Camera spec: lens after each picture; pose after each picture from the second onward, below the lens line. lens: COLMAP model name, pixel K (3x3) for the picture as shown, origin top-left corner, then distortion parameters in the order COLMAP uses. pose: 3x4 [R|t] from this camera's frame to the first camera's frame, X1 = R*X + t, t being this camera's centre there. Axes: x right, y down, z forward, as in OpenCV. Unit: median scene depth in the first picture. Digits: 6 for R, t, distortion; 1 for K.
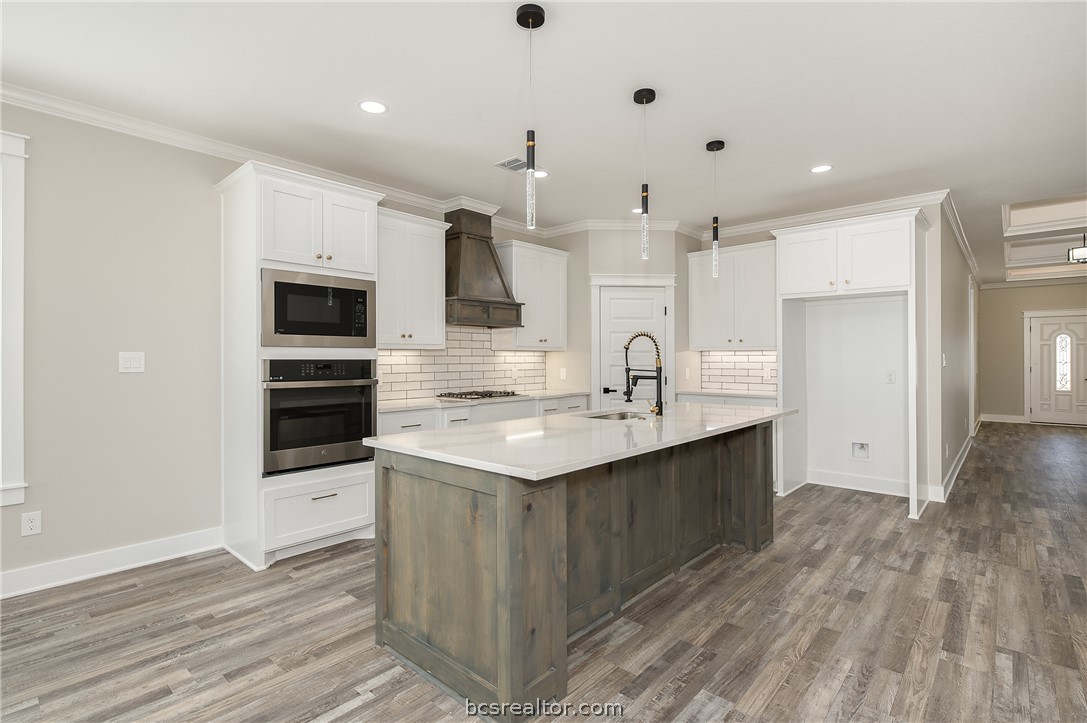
lens RADIAL K [[525.2, 0, 542.8], [0, 525.2, 357.0], [0, 0, 1]] dist [-0.004204, -0.001896]
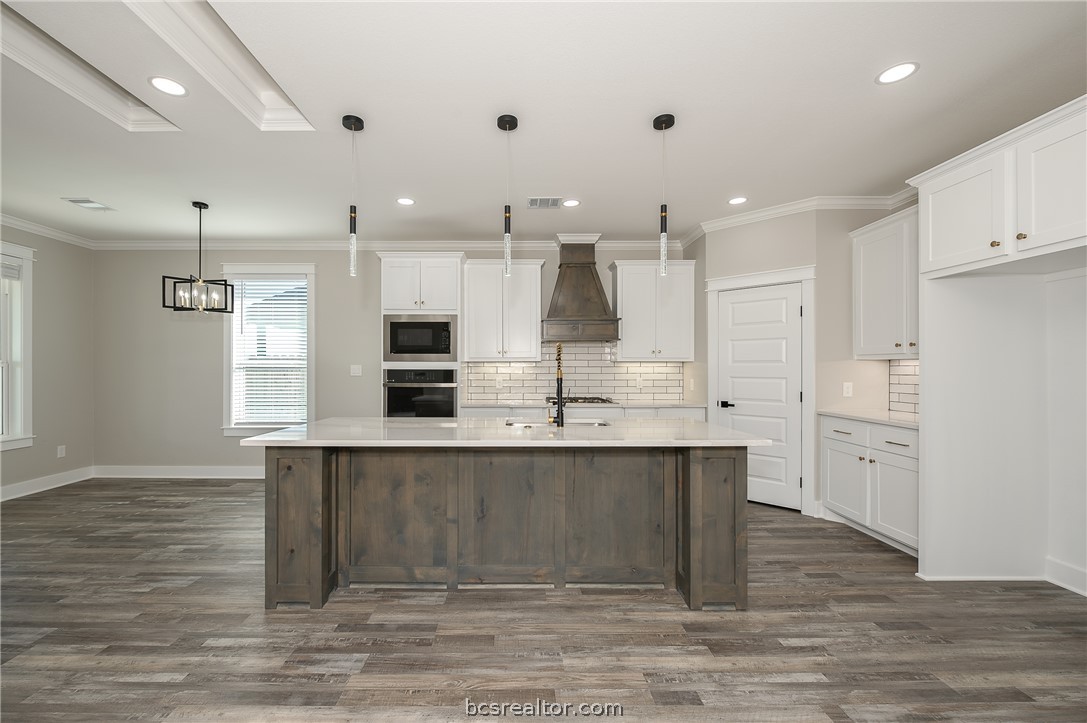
lens RADIAL K [[439.5, 0, 512.9], [0, 439.5, 369.8], [0, 0, 1]] dist [-0.004178, -0.002044]
pose [[0.663290, 0.004765, -0.748347, 1.121582], [0.000415, 0.999977, 0.006735, -0.003942], [0.748362, -0.004778, 0.663273, 0.536199]]
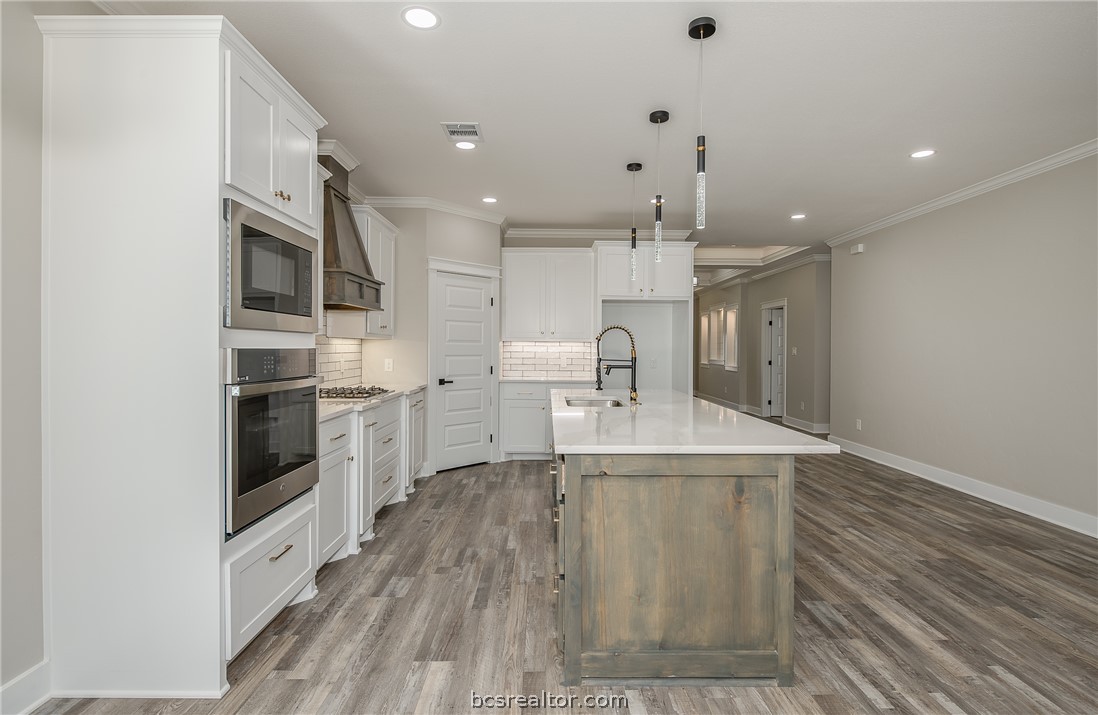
lens RADIAL K [[531.7, 0, 554.7], [0, 531.7, 350.8], [0, 0, 1]] dist [-0.004963, -0.000474]
pose [[0.729617, 0.002005, 0.683853, -0.961820], [-0.009233, 0.999933, 0.006918, -0.000871], [-0.683794, -0.011361, 0.729587, 0.410329]]
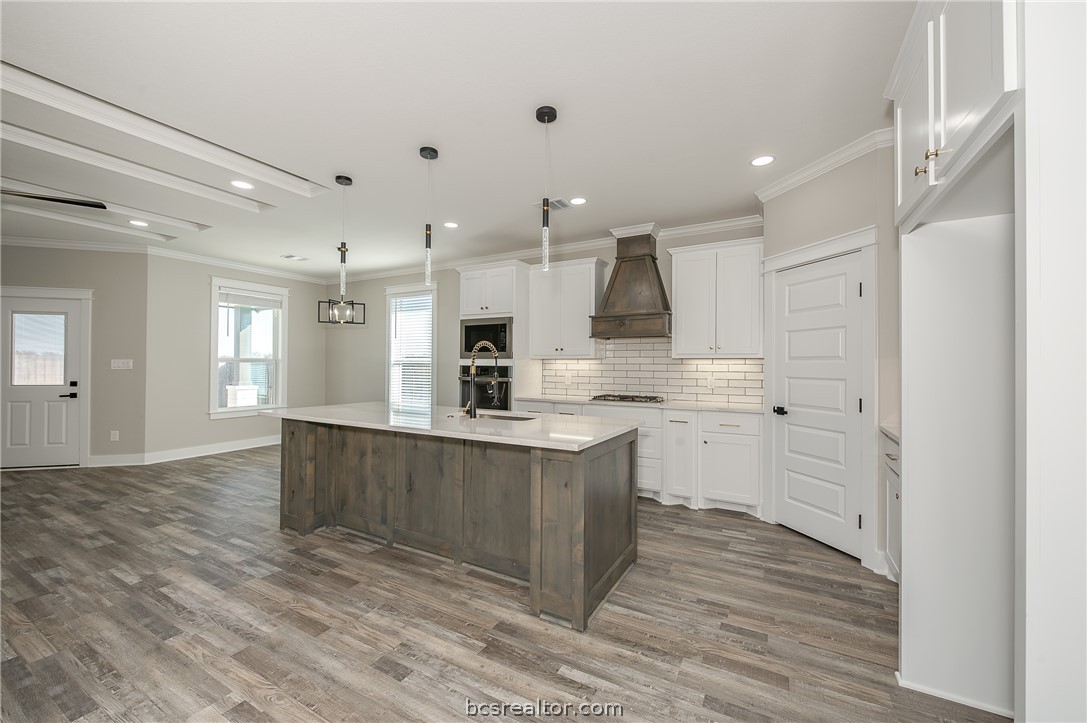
lens RADIAL K [[424.8, 0, 540.7], [0, 424.8, 362.9], [0, 0, 1]] dist [0.000378, -0.001741]
pose [[0.215306, -0.002150, -0.976544, 1.584183], [-0.003772, 0.999988, -0.003033, -0.001700], [0.976539, 0.004336, 0.215296, 1.346834]]
